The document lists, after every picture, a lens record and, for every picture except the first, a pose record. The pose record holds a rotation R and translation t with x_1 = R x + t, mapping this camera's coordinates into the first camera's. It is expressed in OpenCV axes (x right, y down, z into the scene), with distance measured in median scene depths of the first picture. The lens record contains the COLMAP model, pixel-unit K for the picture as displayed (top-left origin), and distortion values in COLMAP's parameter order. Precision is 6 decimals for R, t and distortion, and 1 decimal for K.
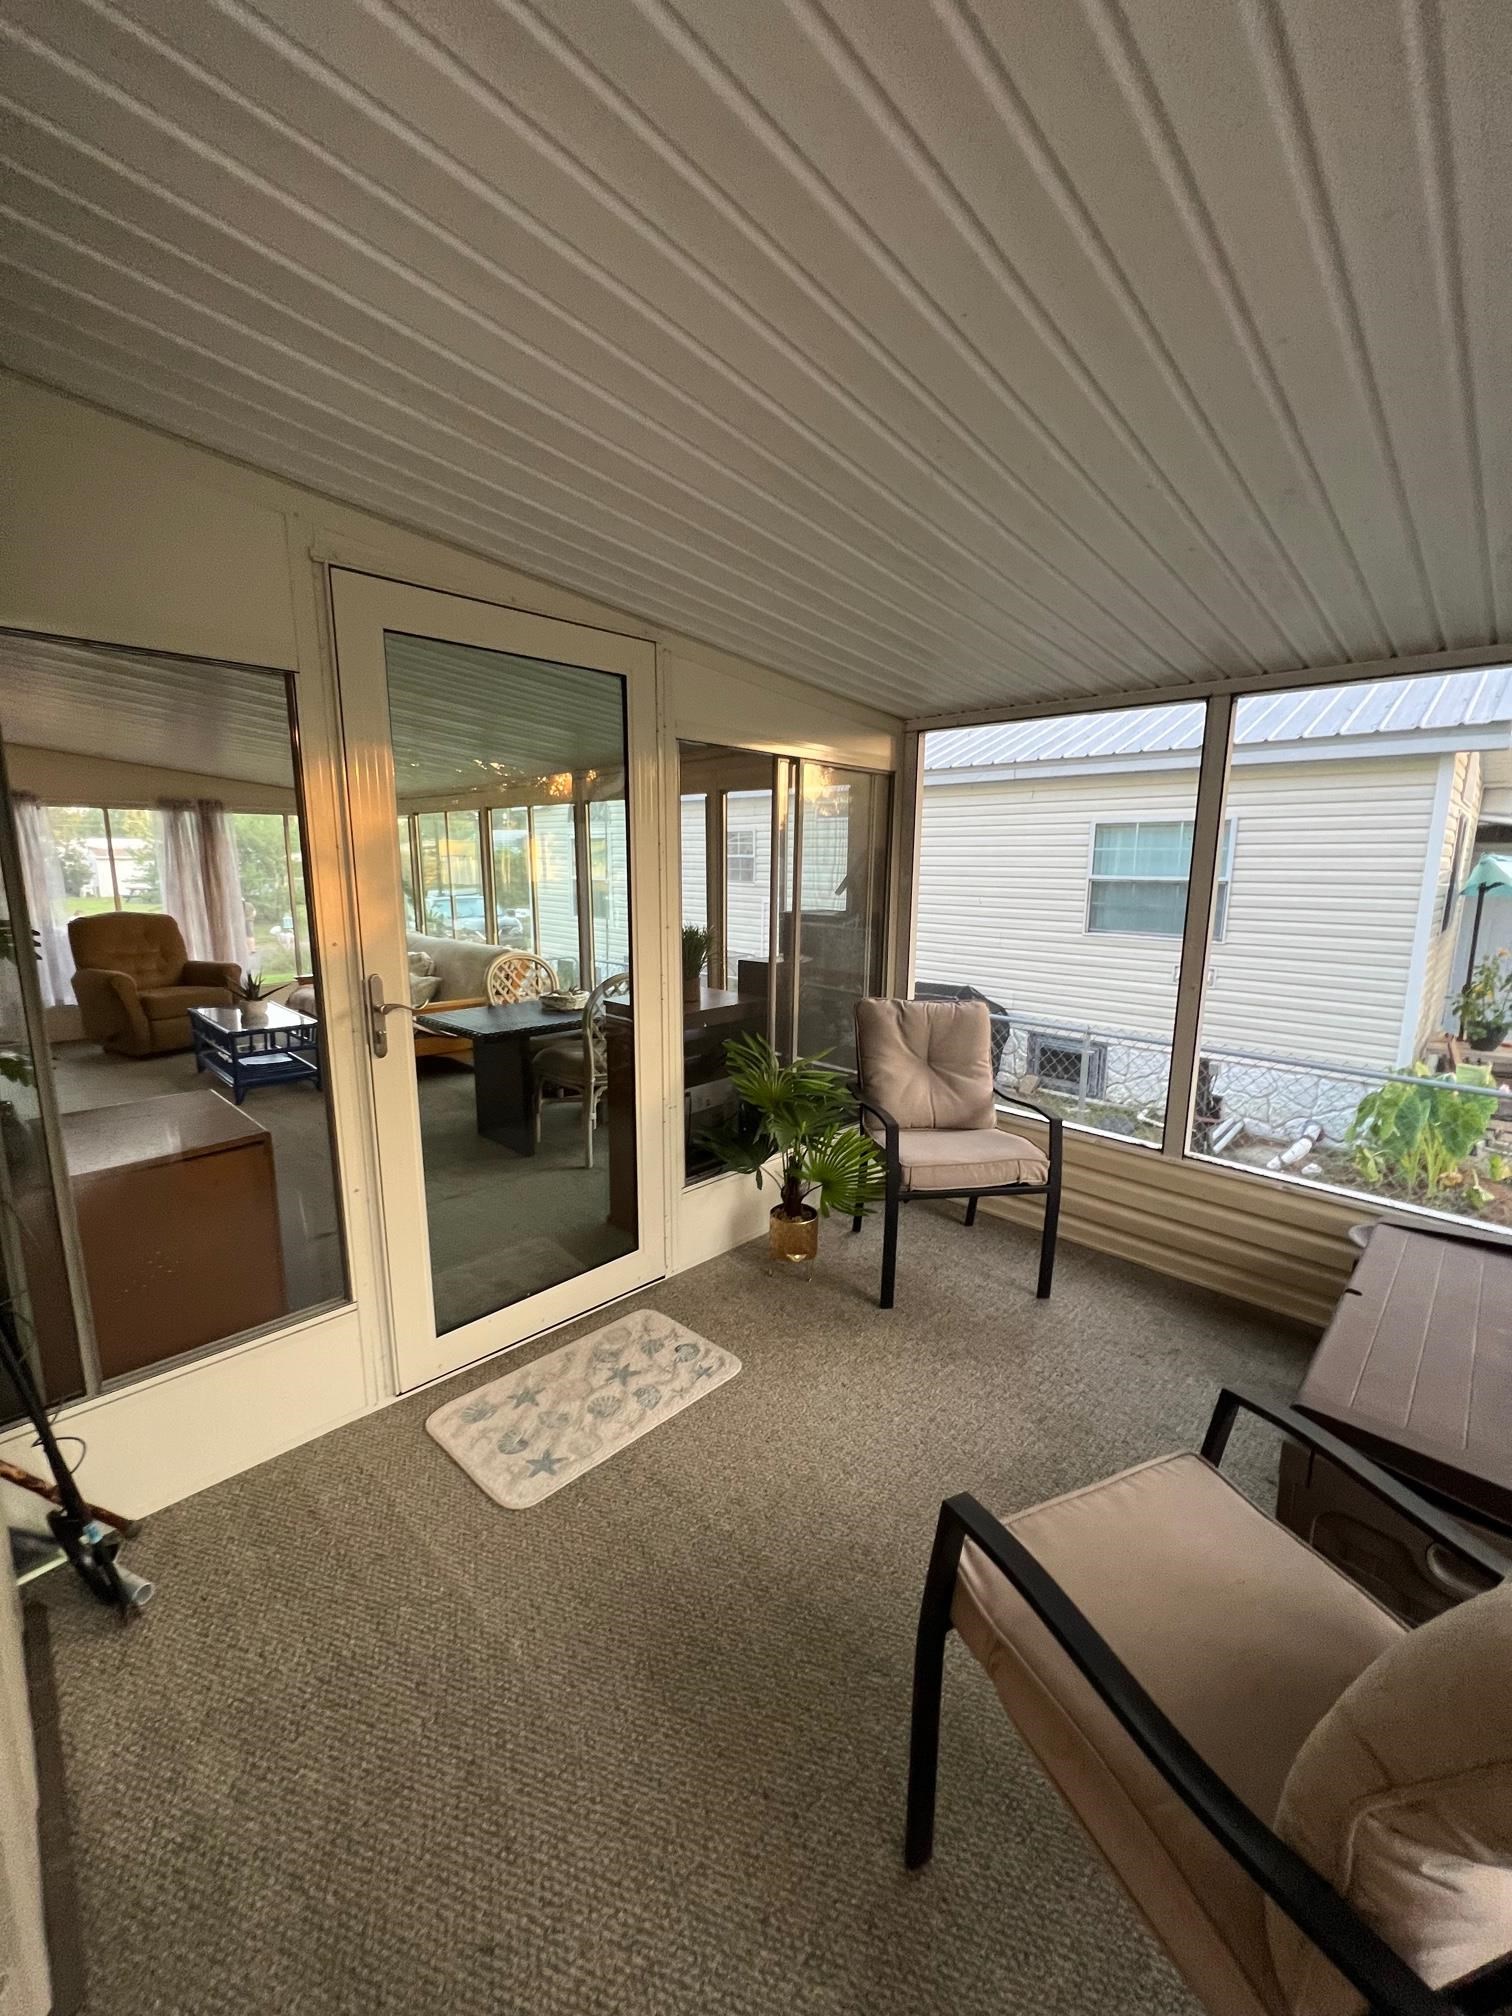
lens RADIAL K [[802.4, 0, 752.1], [0, 802.4, 998.1], [0, 0, 1]] dist [-0.001777, -0.000001]
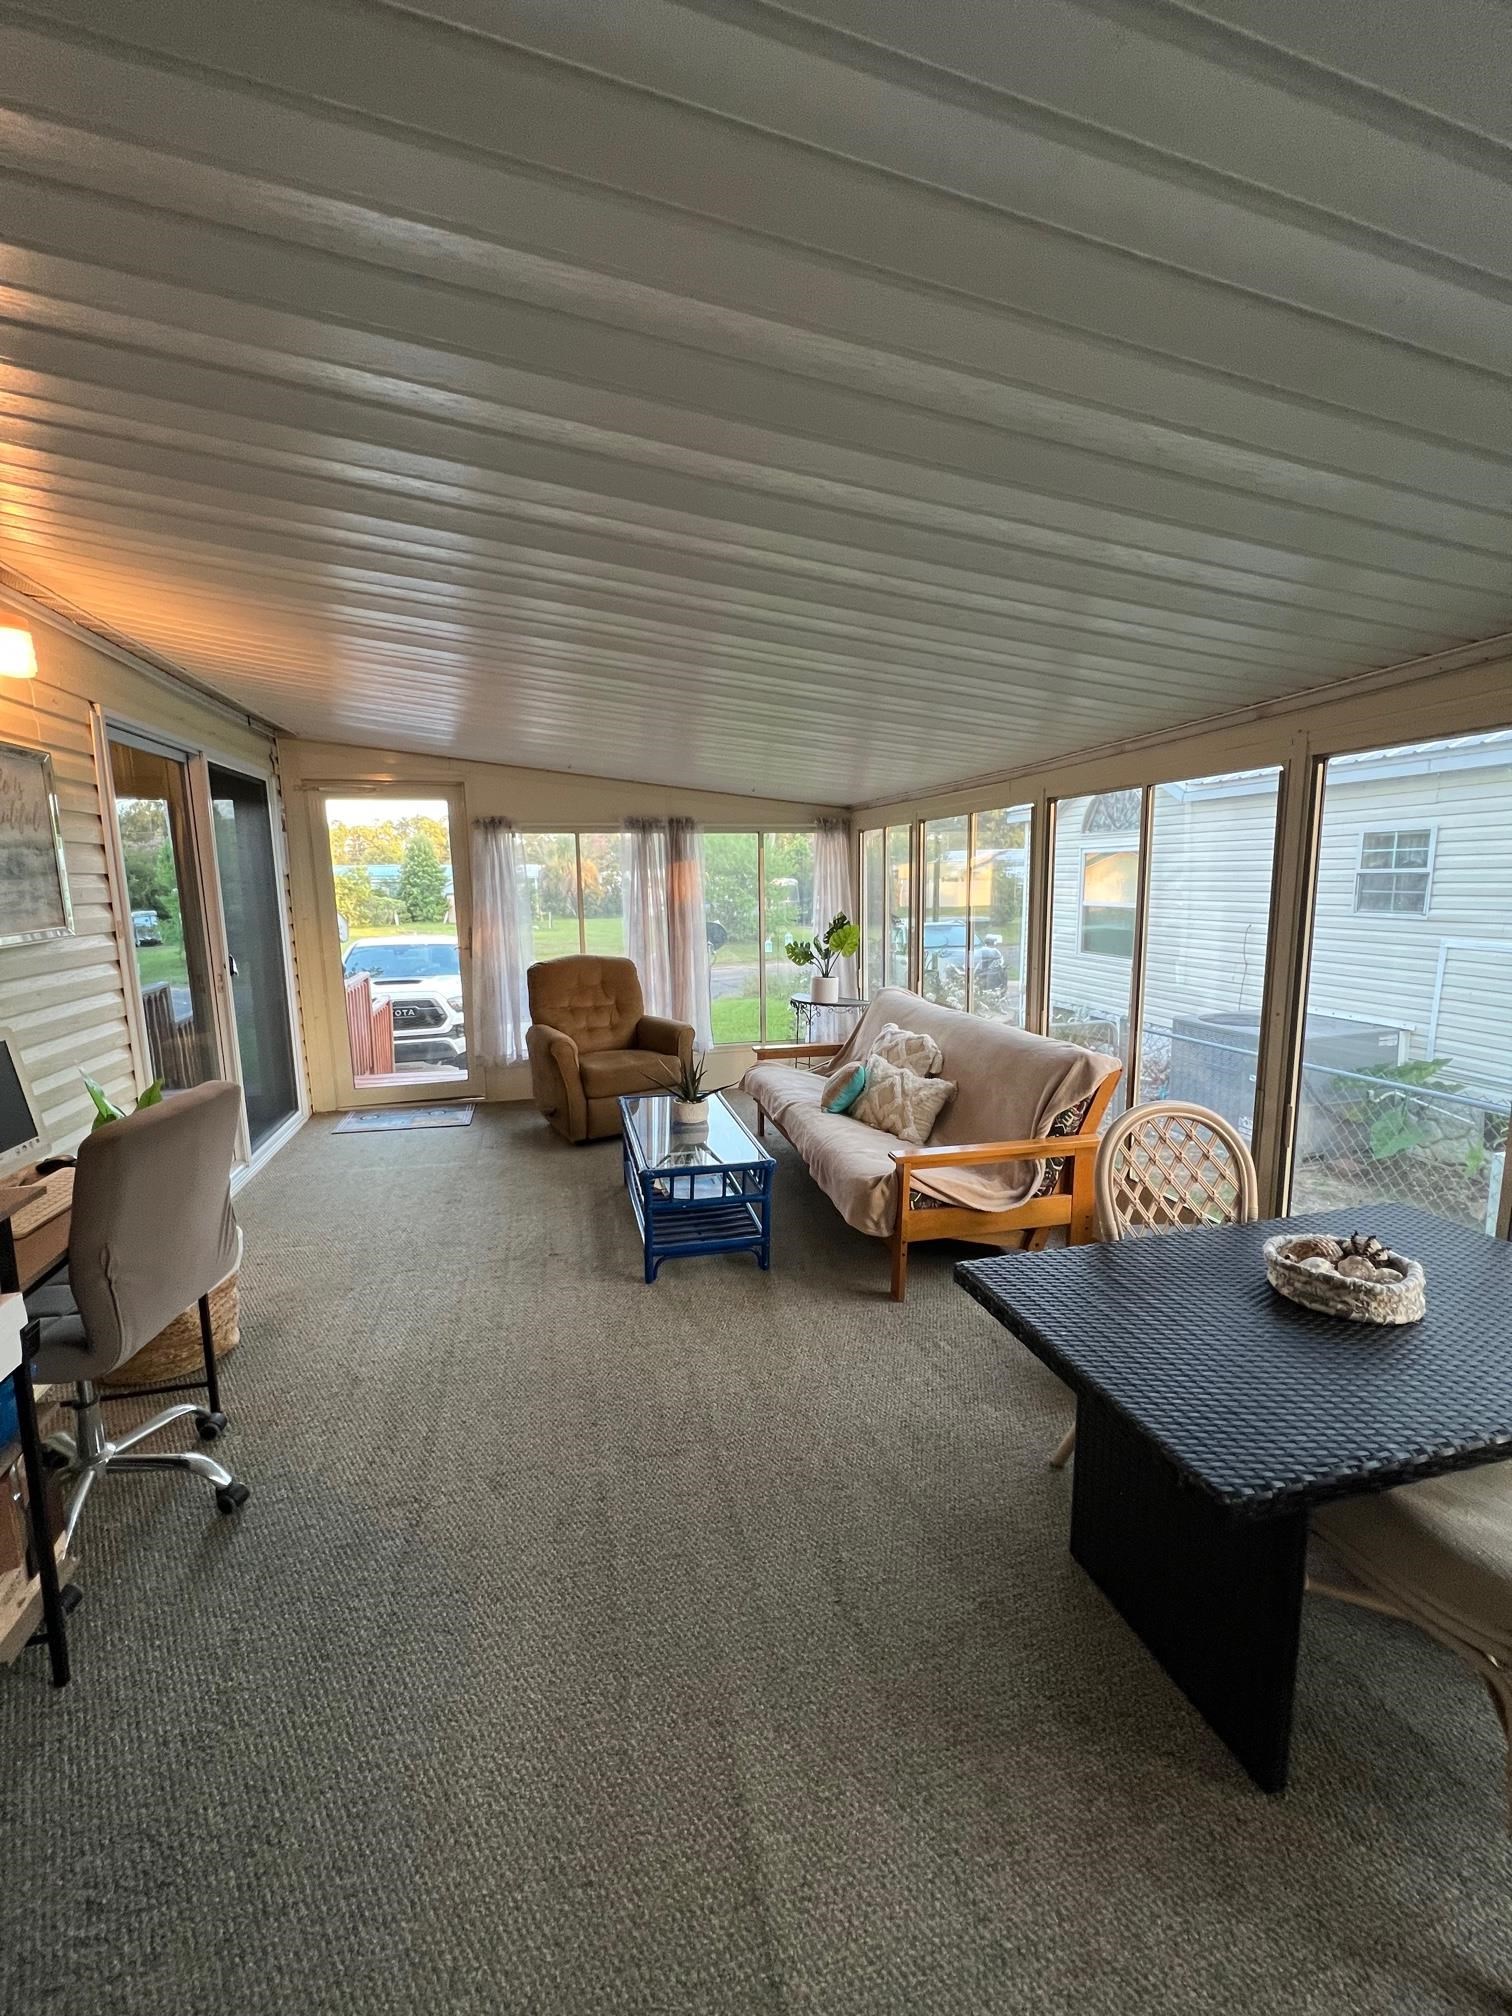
lens RADIAL K [[802.4, 0, 752.1], [0, 802.4, 998.1], [0, 0, 1]] dist [-0.001777, -0.000001]
pose [[0.853828, 0.066865, -0.516244, -0.200841], [-0.083367, 0.996480, -0.008816, -0.070262], [0.513837, 0.050565, 0.856396, 0.378429]]
